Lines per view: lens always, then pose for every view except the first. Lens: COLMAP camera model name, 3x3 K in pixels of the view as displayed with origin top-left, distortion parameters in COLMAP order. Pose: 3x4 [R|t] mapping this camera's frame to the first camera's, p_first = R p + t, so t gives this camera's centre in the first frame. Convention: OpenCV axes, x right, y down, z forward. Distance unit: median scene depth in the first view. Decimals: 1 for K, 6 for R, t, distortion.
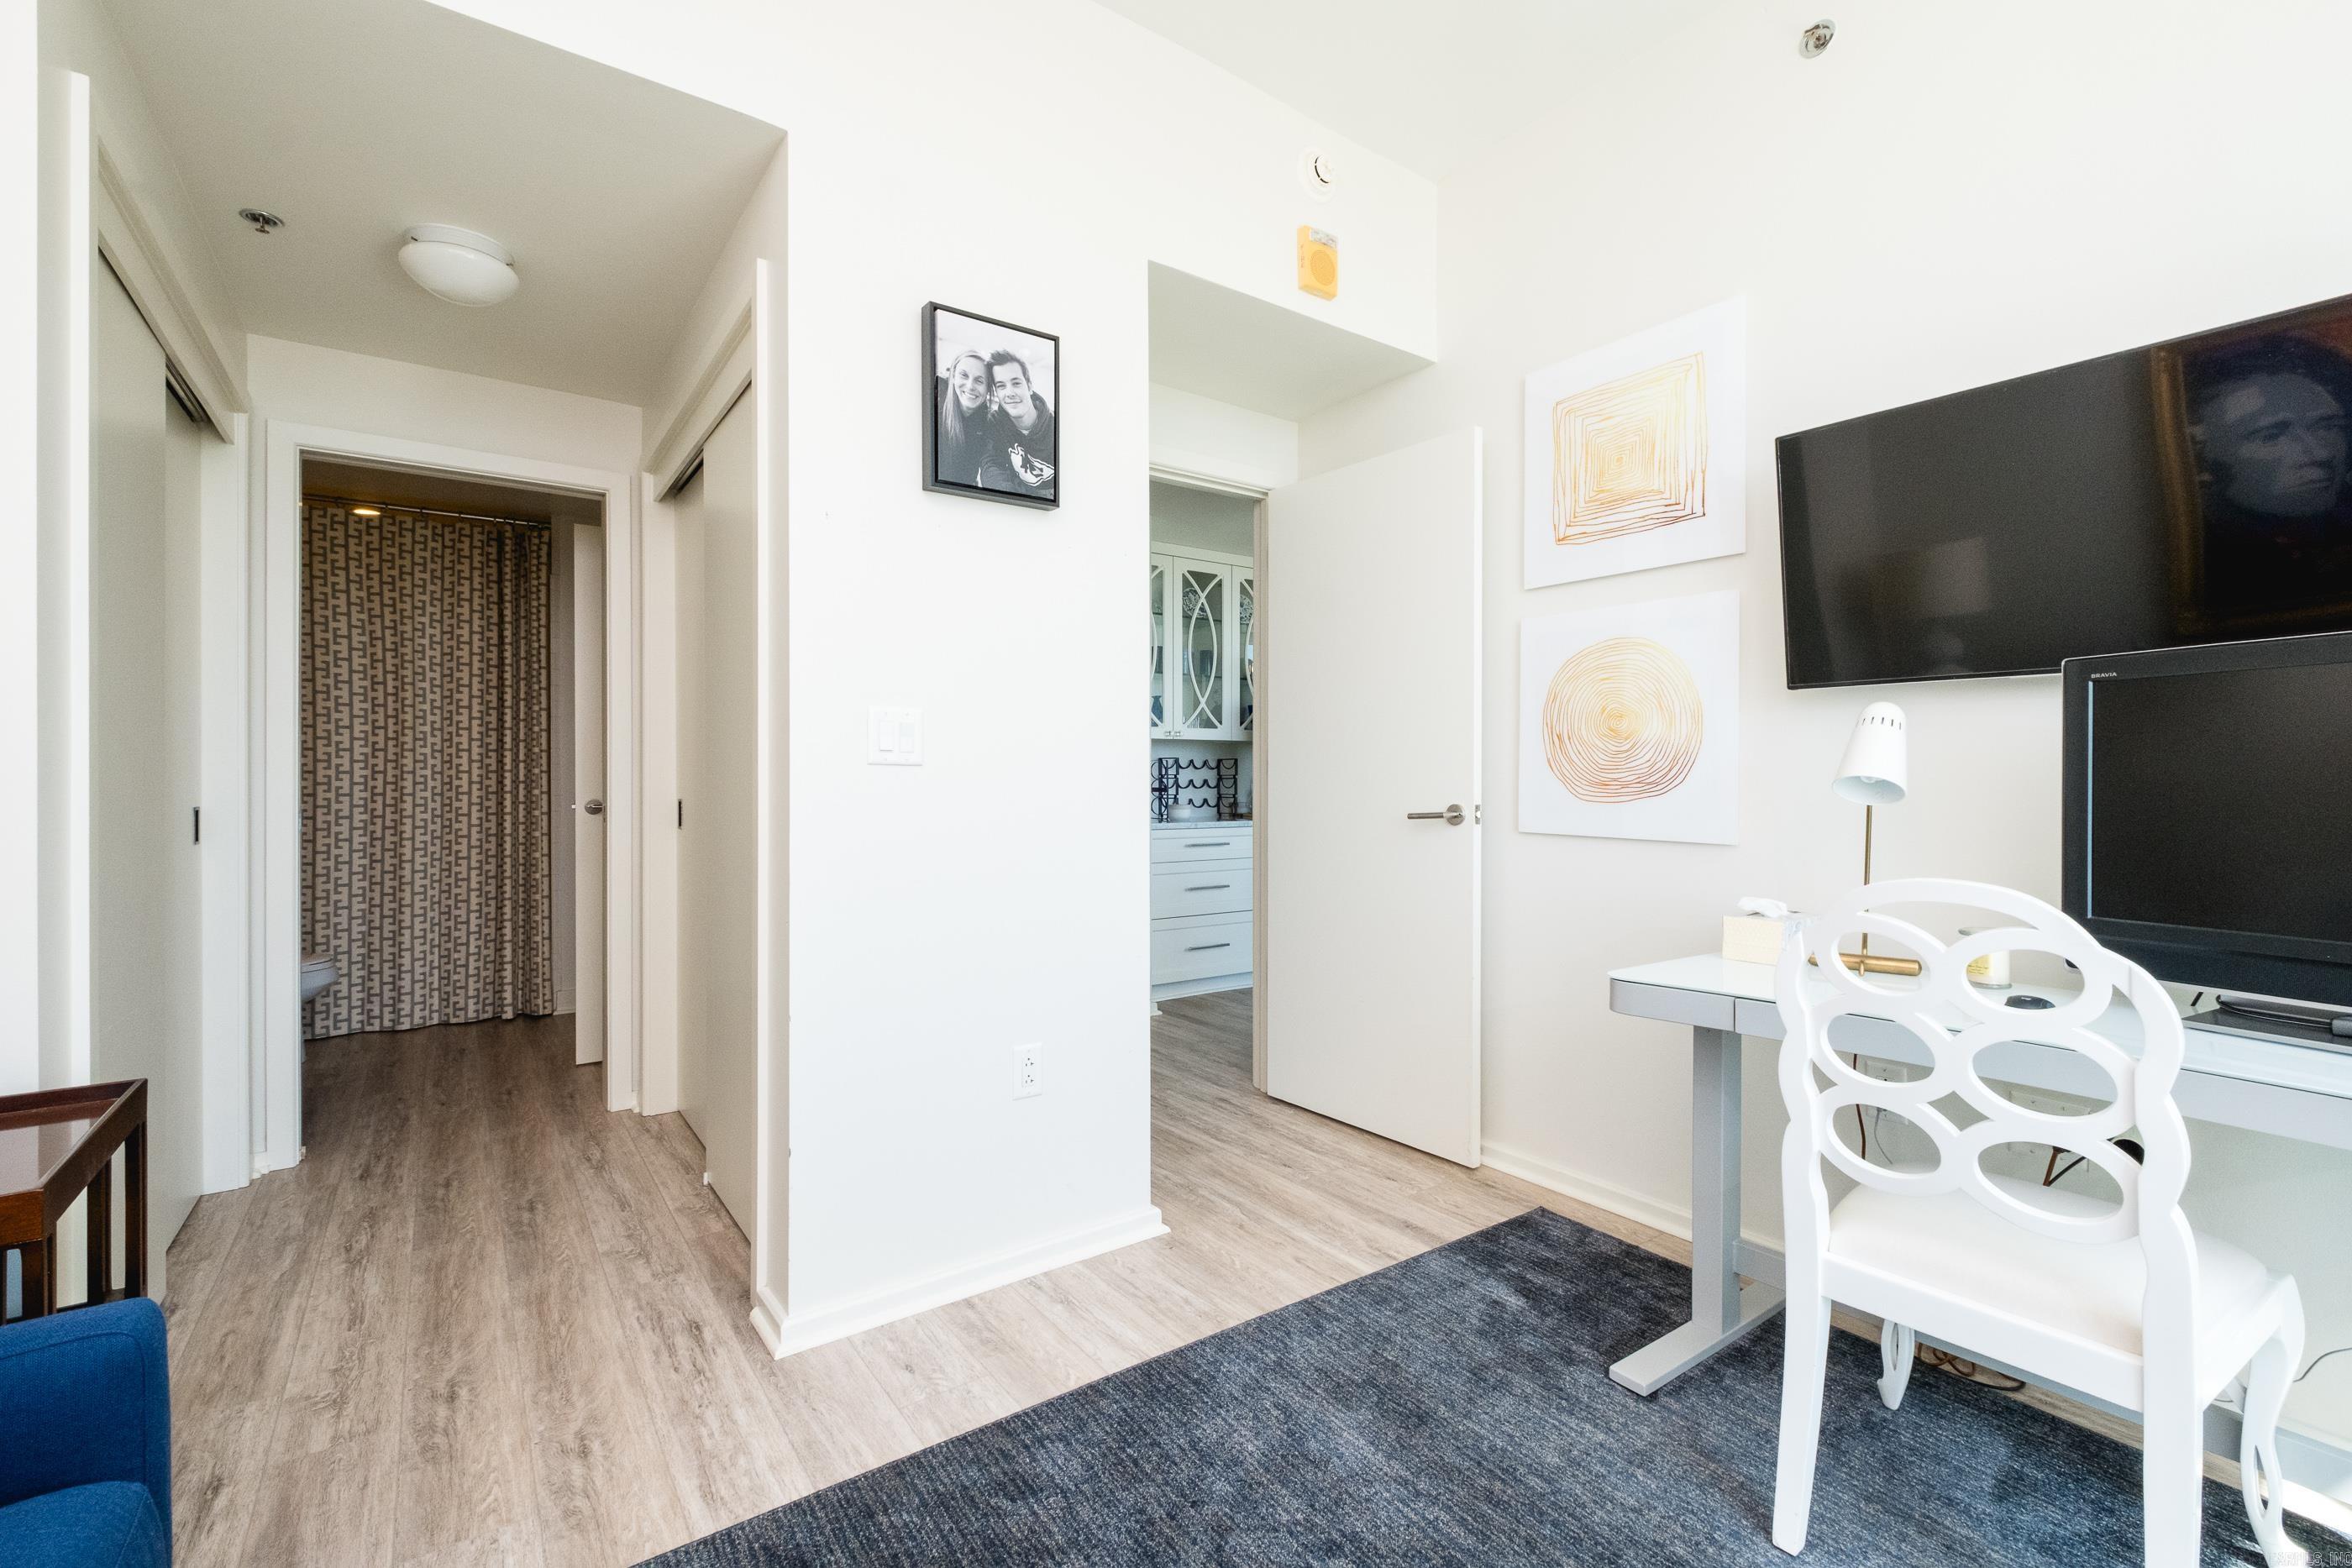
lens RADIAL K [[1010.8, 0, 1174.6], [0, 1010.8, 781.1], [0, 0, 1]] dist [-0.006611, -0.000738]
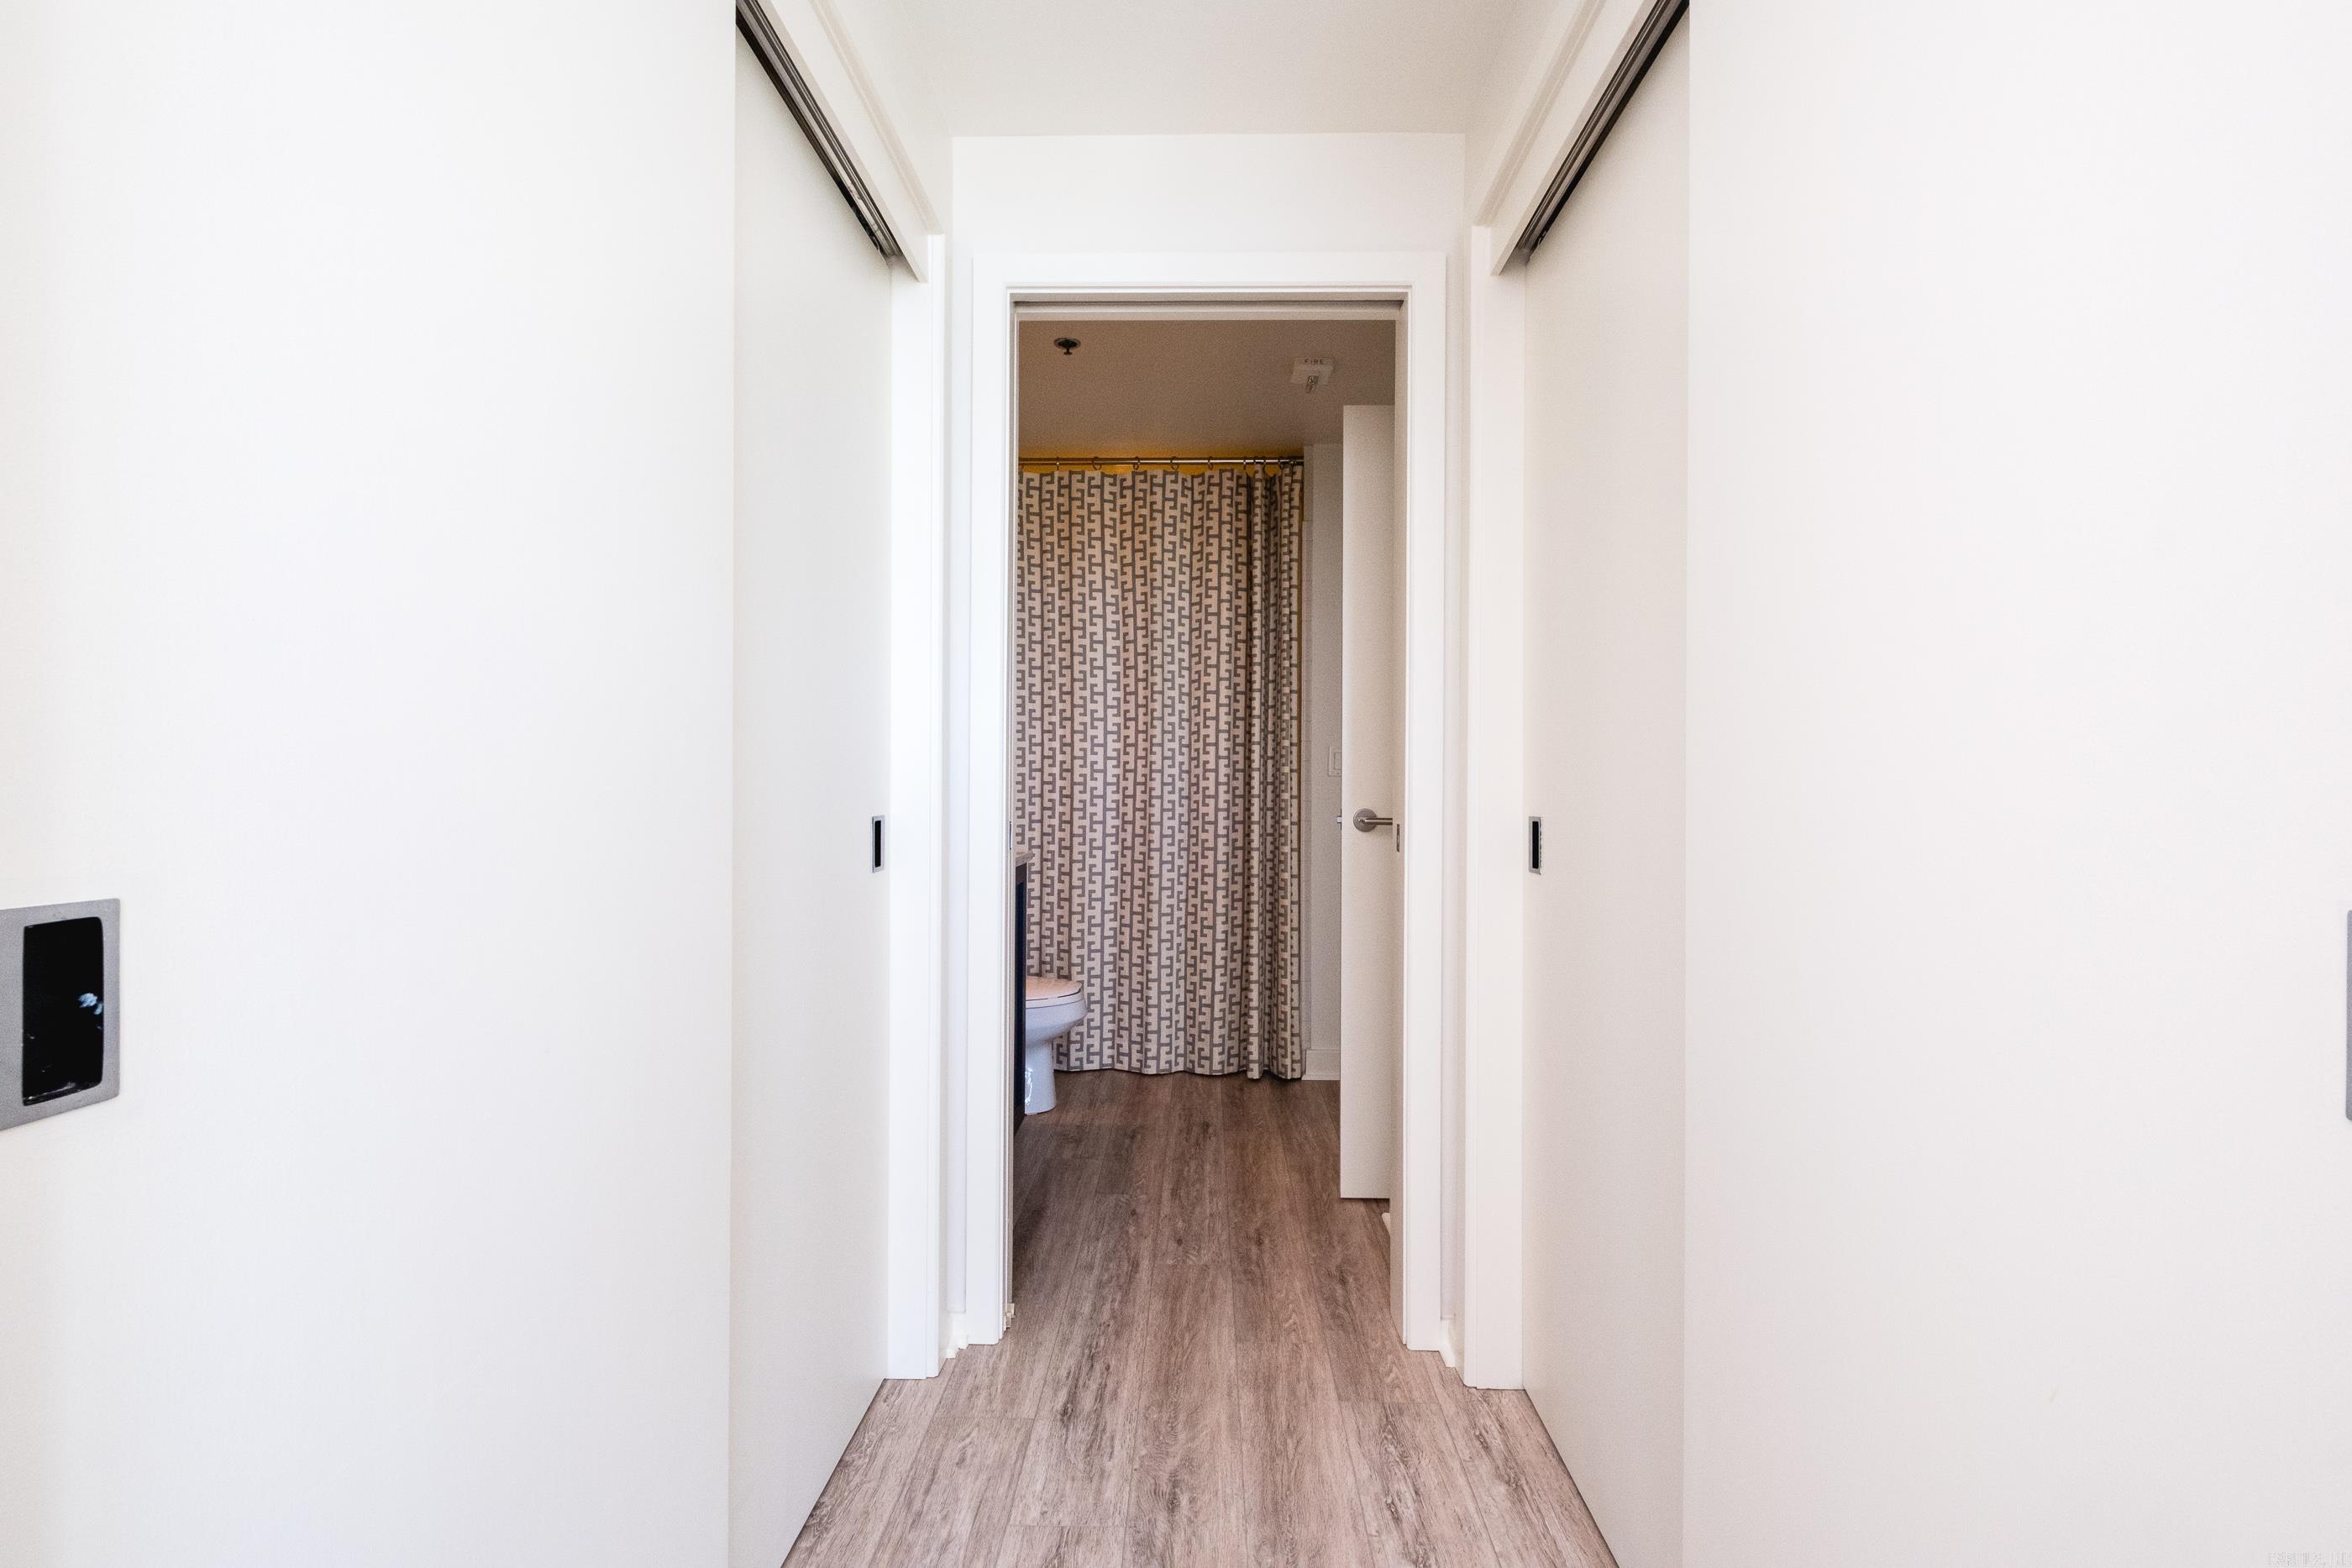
lens RADIAL K [[1010.8, 0, 1174.6], [0, 1010.8, 781.1], [0, 0, 1]] dist [-0.006611, -0.000738]
pose [[0.792854, 0.004513, -0.609394, -0.245107], [-0.007429, 0.999970, -0.002260, 0.001760], [0.609366, 0.006319, 0.792864, 0.354999]]
